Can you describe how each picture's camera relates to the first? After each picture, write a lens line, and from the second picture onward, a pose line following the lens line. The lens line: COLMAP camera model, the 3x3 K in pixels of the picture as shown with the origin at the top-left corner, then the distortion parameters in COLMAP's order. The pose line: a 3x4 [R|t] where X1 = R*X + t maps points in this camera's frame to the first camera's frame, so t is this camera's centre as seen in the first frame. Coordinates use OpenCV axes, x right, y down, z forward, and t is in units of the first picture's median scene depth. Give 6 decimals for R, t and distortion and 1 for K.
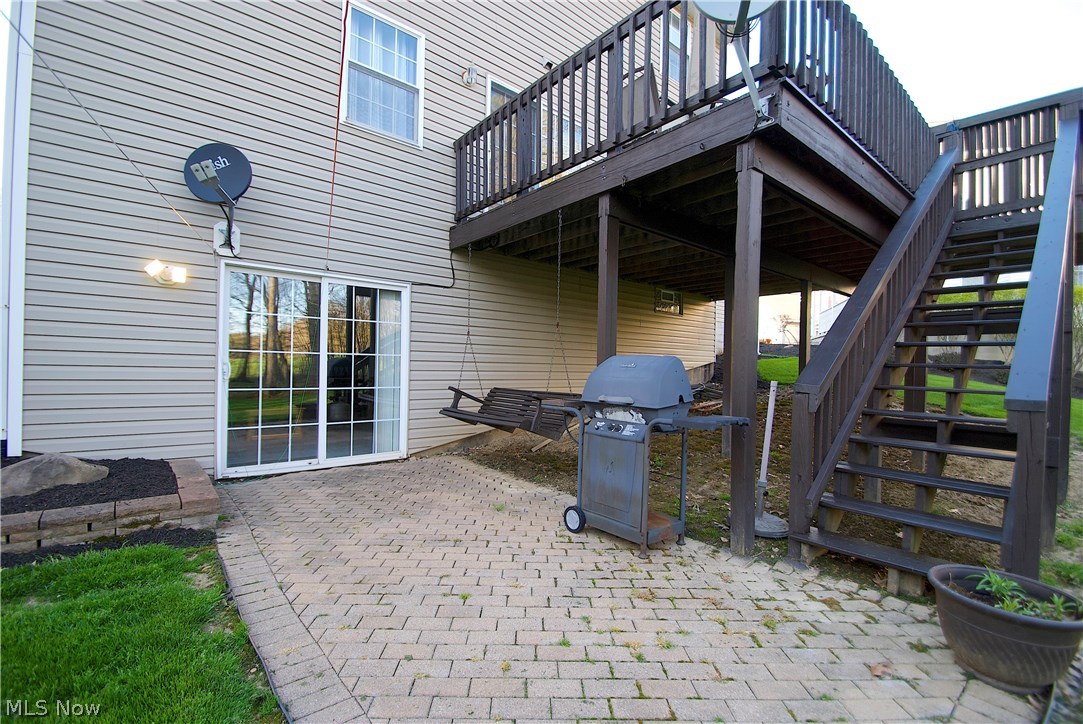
lens RADIAL K [[476.7, 0, 542.2], [0, 476.7, 367.9], [0, 0, 1]] dist [0.014616, -0.016247]
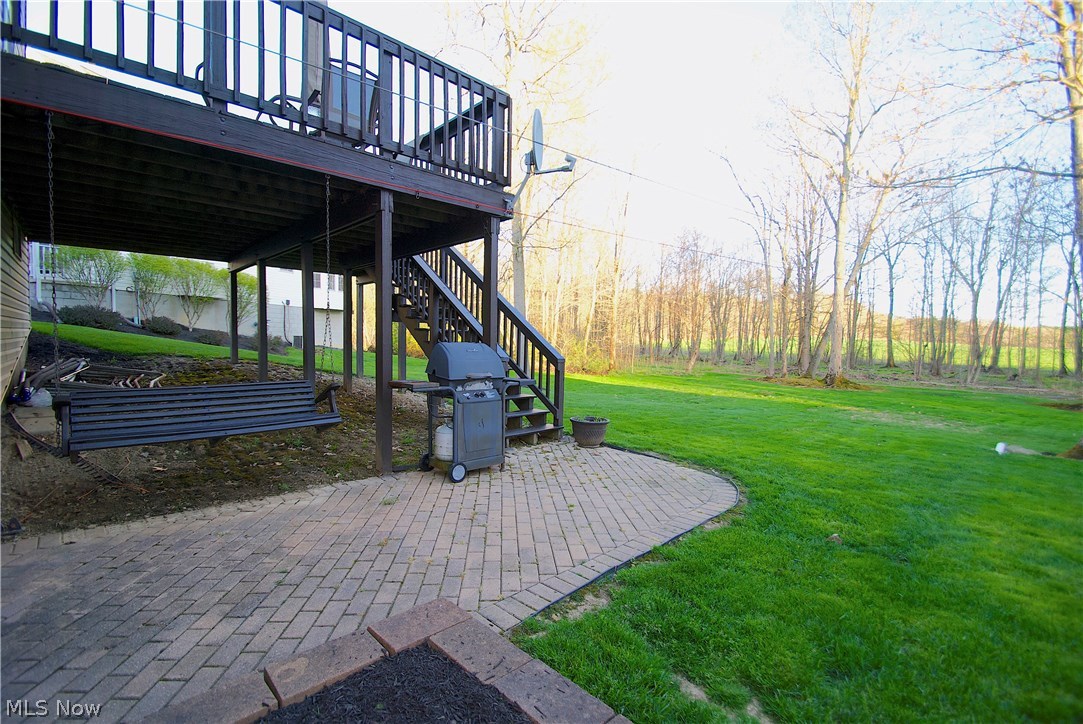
lens RADIAL K [[476.7, 0, 542.2], [0, 476.7, 367.9], [0, 0, 1]] dist [0.014616, -0.016247]
pose [[-0.068446, -0.081611, 0.994311, -1.244291], [-0.014142, 0.996628, 0.080828, -0.070854], [-0.997555, -0.008529, -0.069370, 0.899298]]
